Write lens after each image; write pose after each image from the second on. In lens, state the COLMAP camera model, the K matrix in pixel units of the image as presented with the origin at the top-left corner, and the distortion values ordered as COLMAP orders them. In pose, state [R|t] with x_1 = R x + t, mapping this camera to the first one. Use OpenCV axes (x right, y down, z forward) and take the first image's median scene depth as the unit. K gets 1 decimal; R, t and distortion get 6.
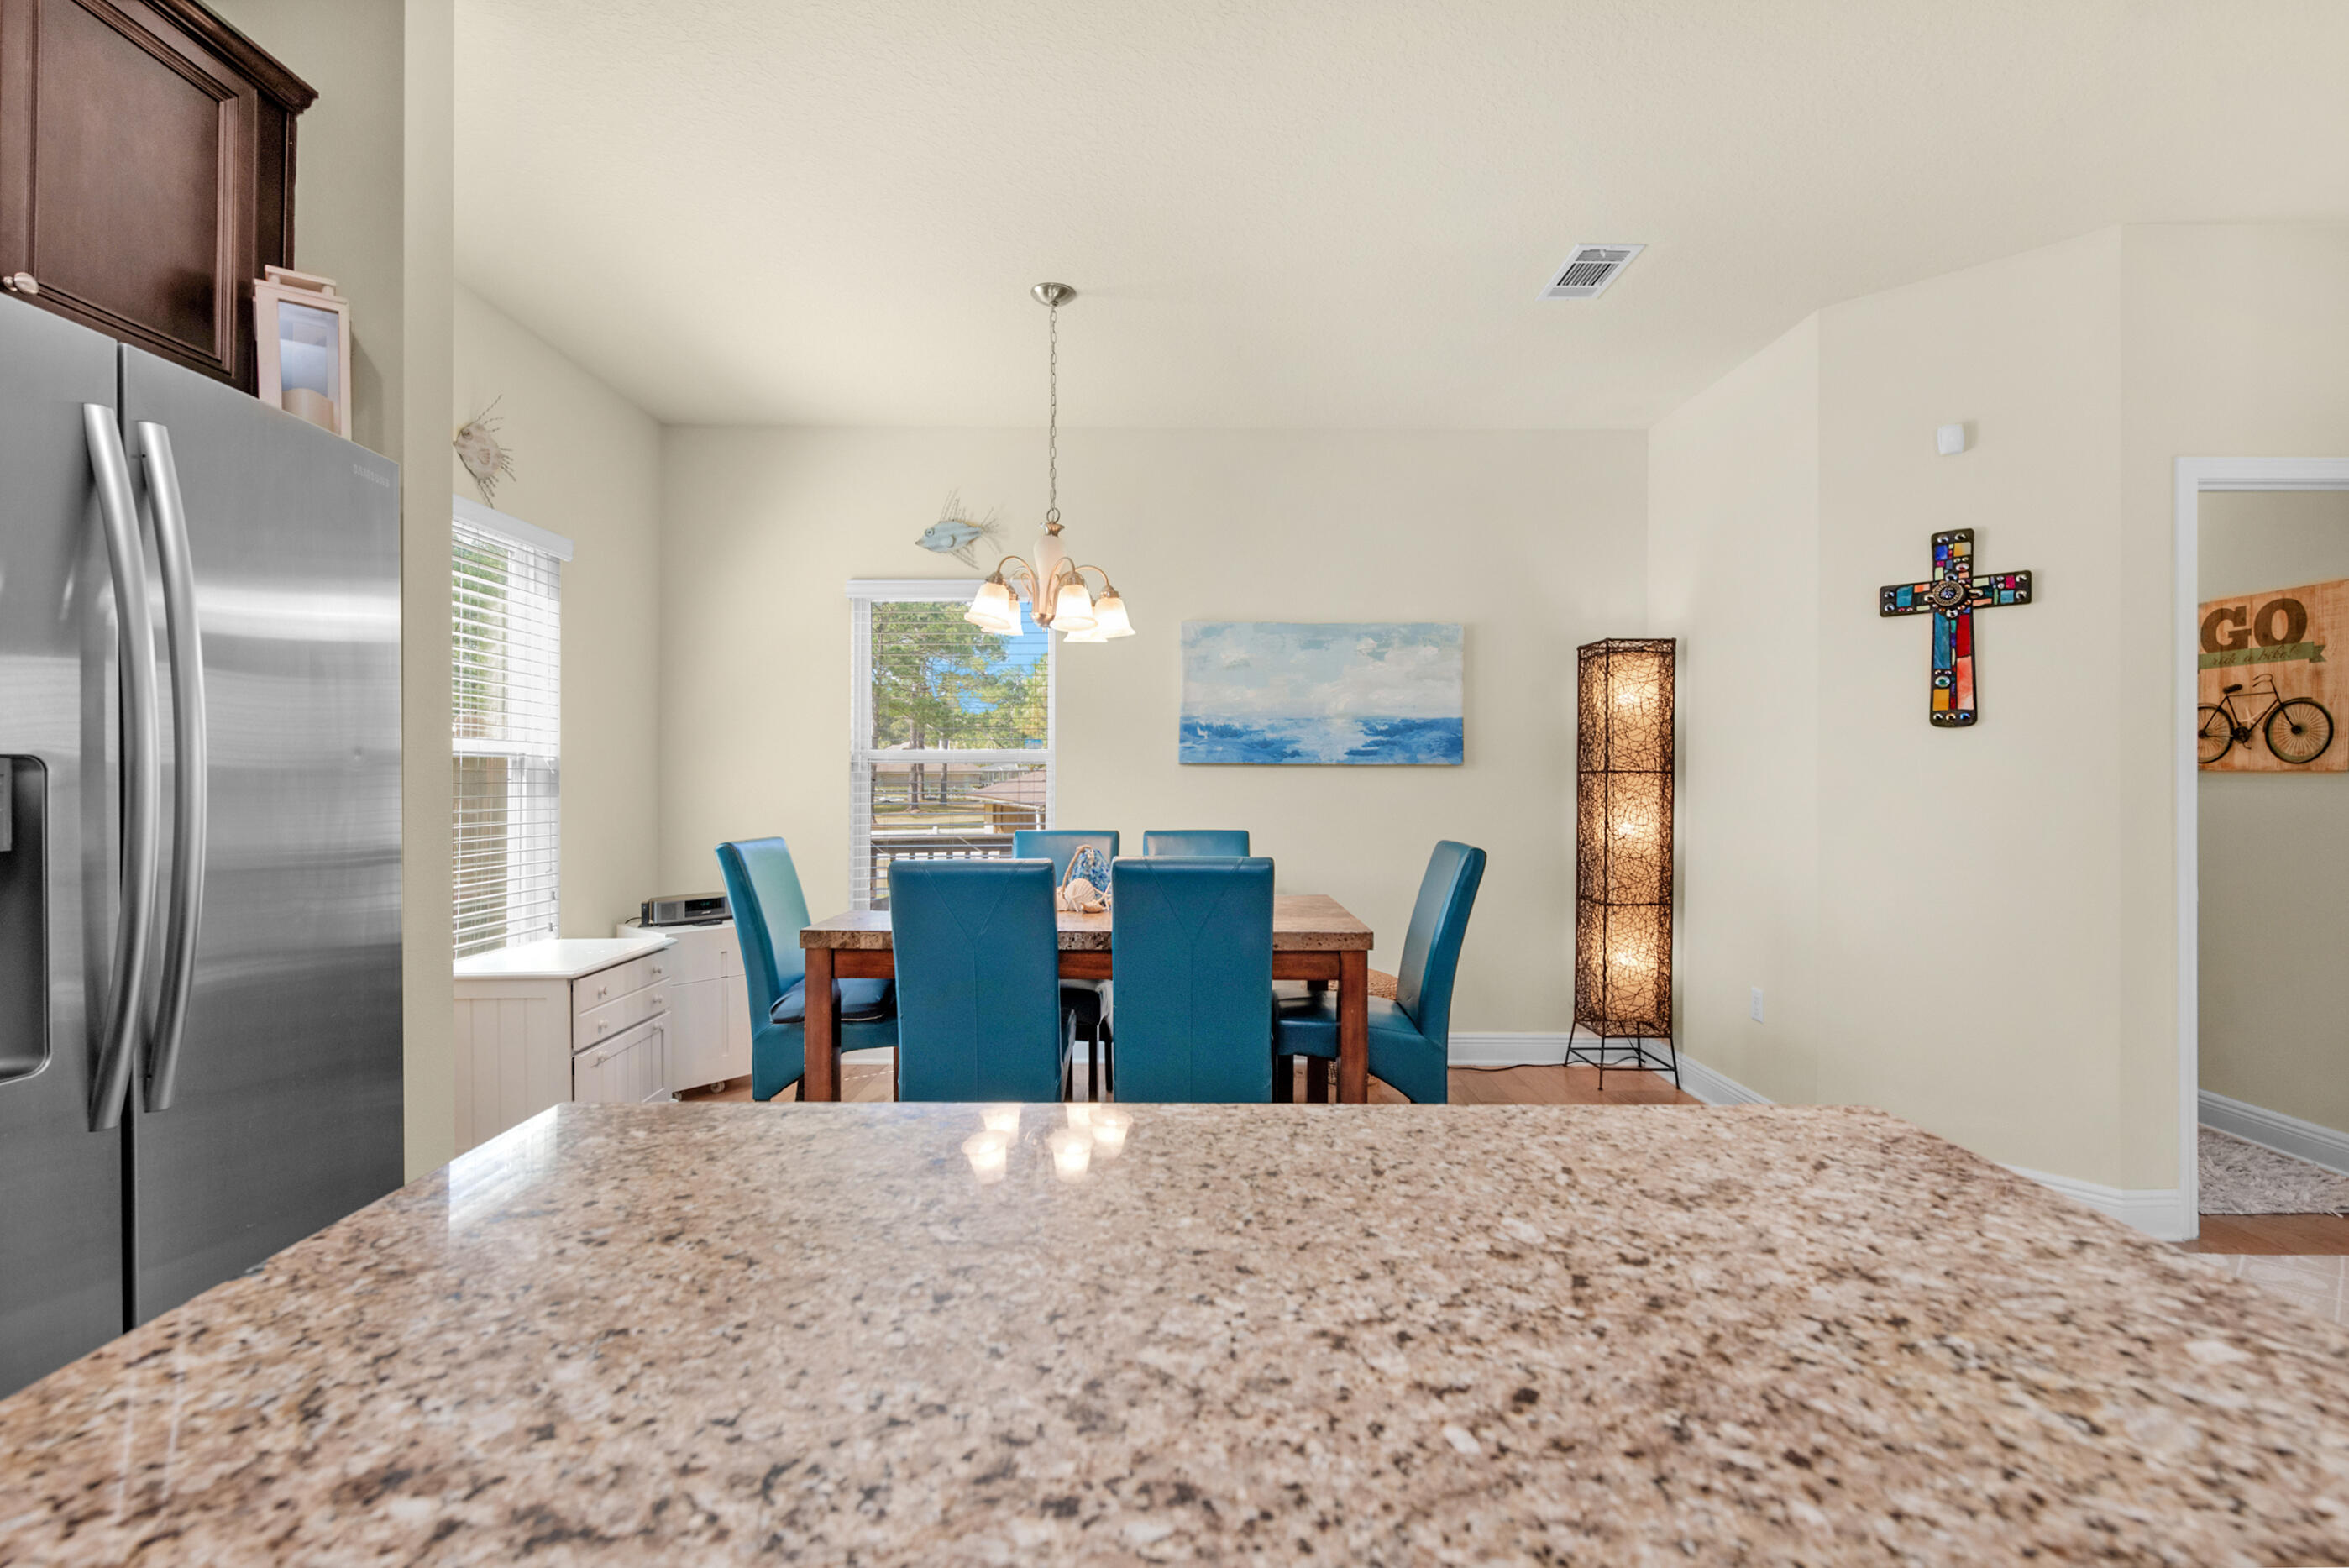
lens RADIAL K [[1002.6, 0, 1178.5], [0, 1002.6, 786.5], [0, 0, 1]] dist [0.004354, -0.003948]
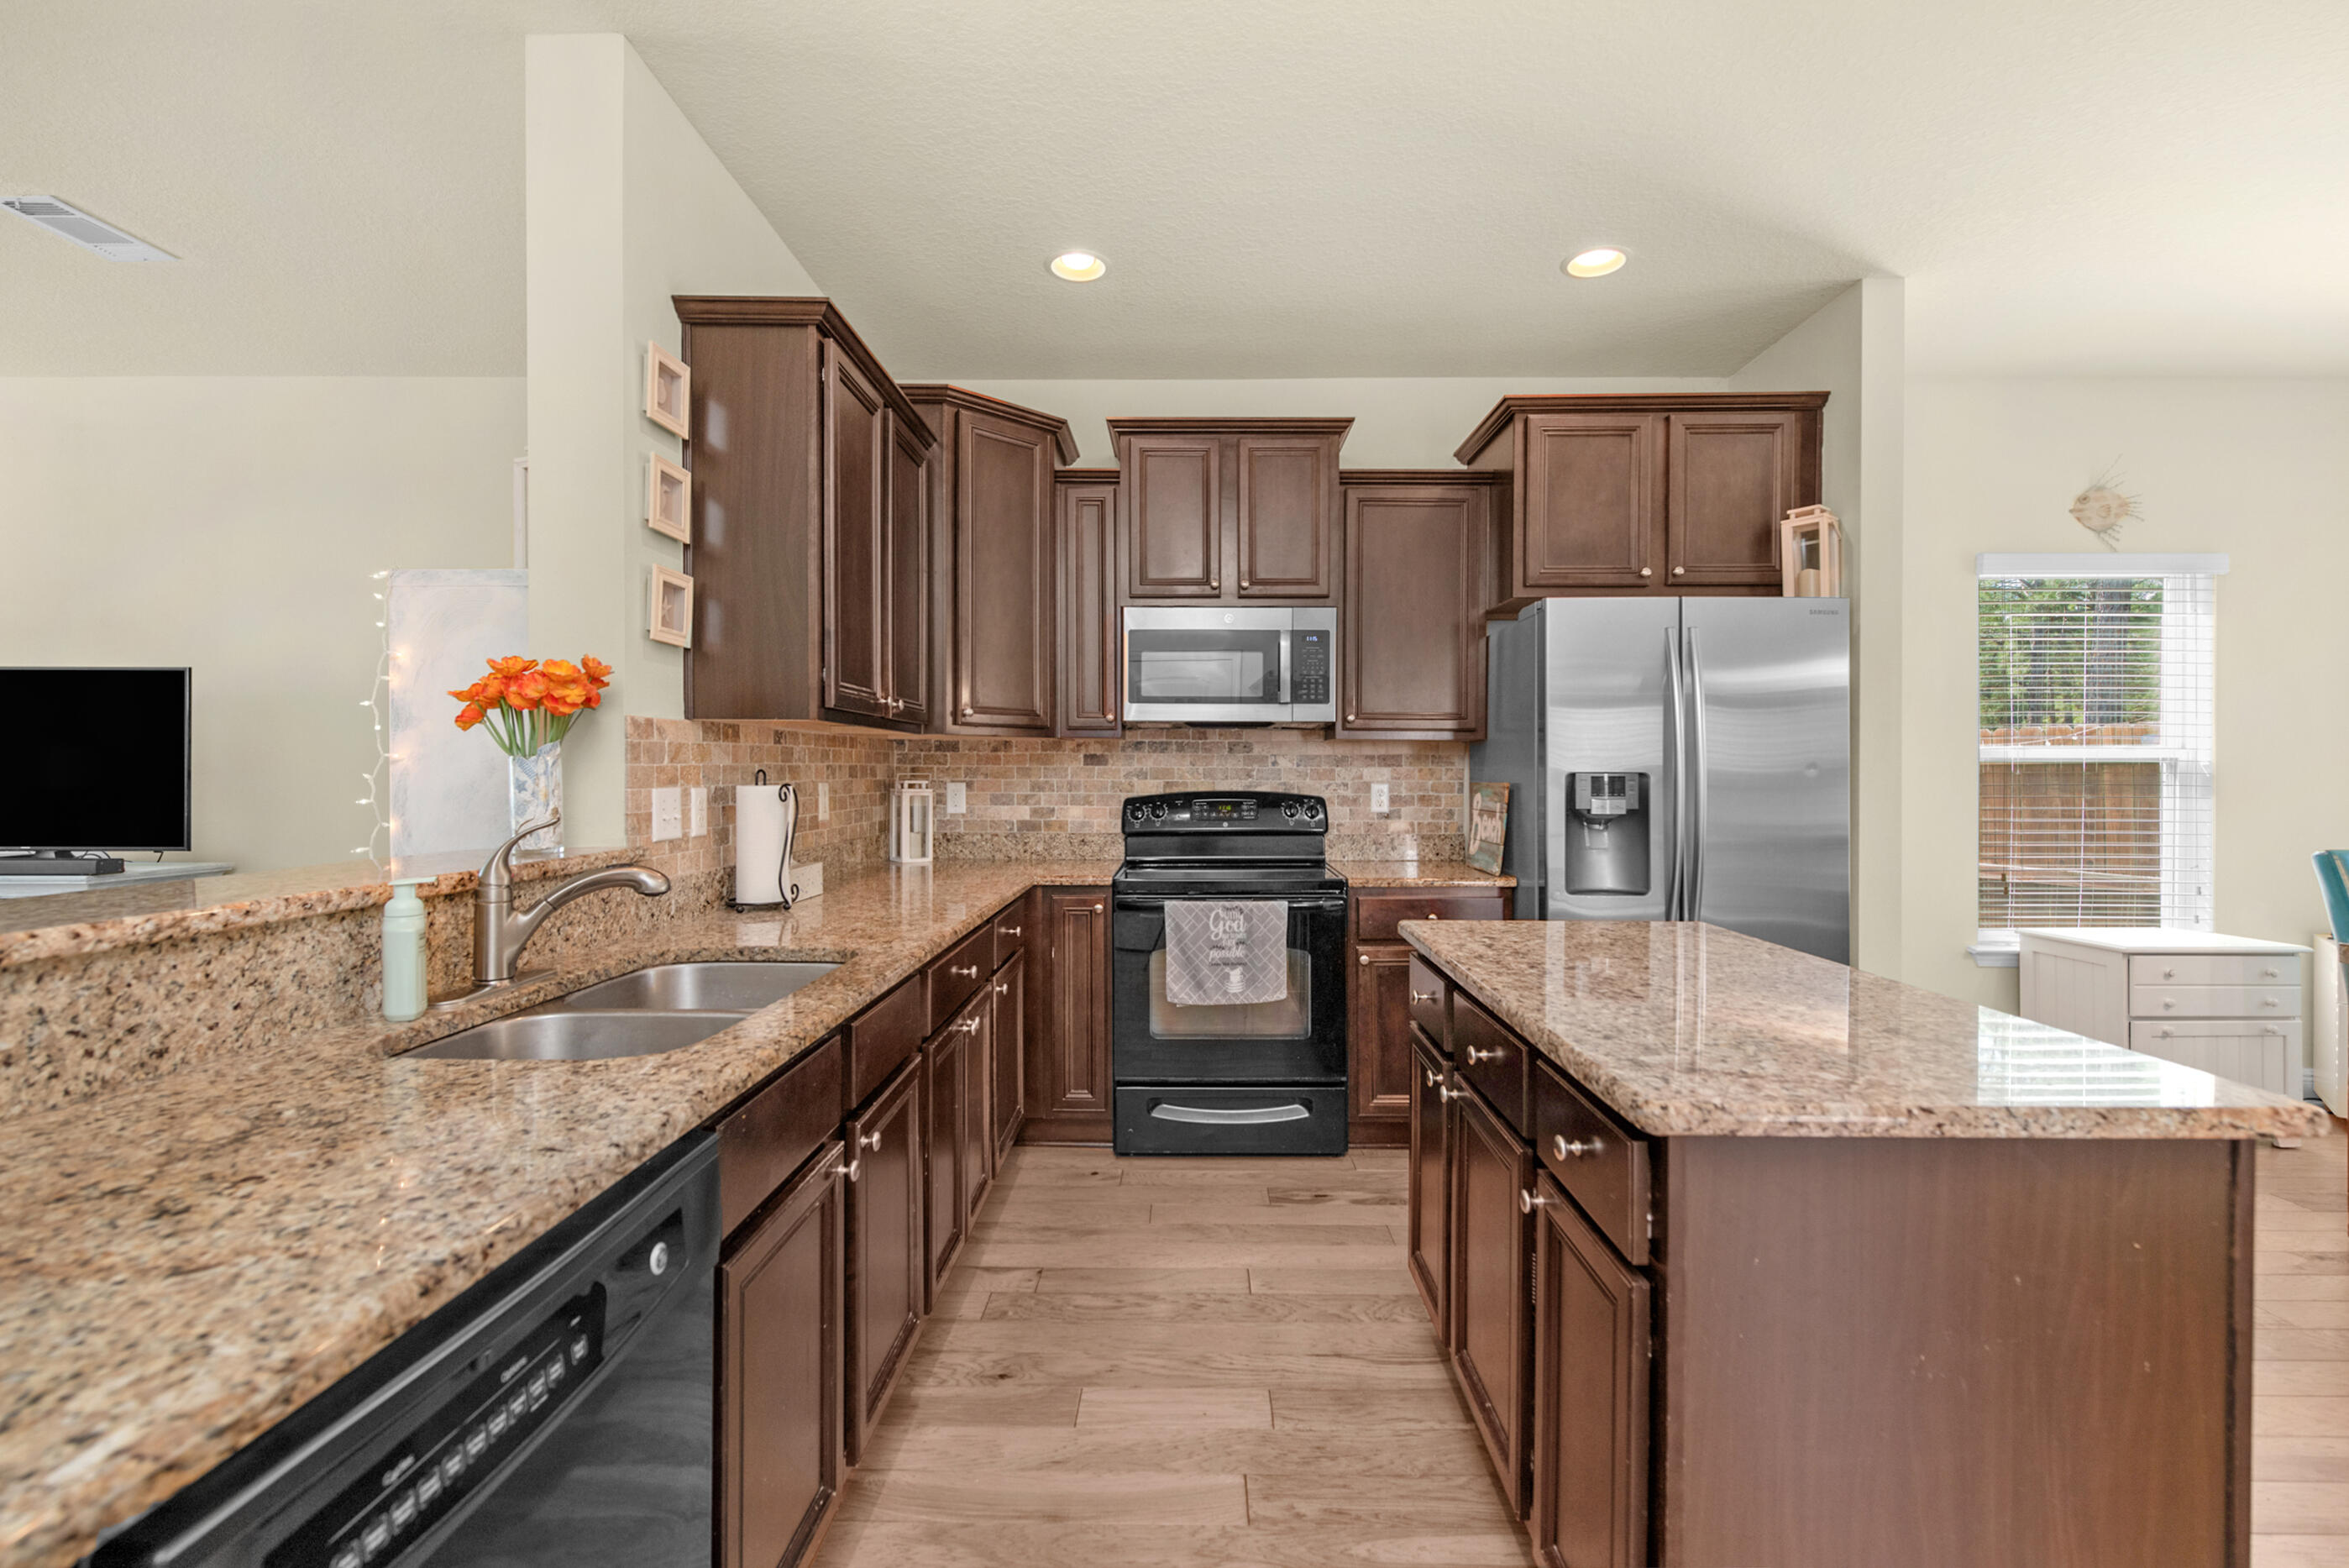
lens RADIAL K [[1002.6, 0, 1220.4], [0, 1002.6, 782.9], [0, 0, 1]] dist [0.004354, -0.003948]
pose [[-0.006046, 0.008317, -0.999947, 0.517174], [-0.009649, 0.999918, 0.008375, -0.005789], [0.999935, 0.009699, -0.005965, -0.041625]]
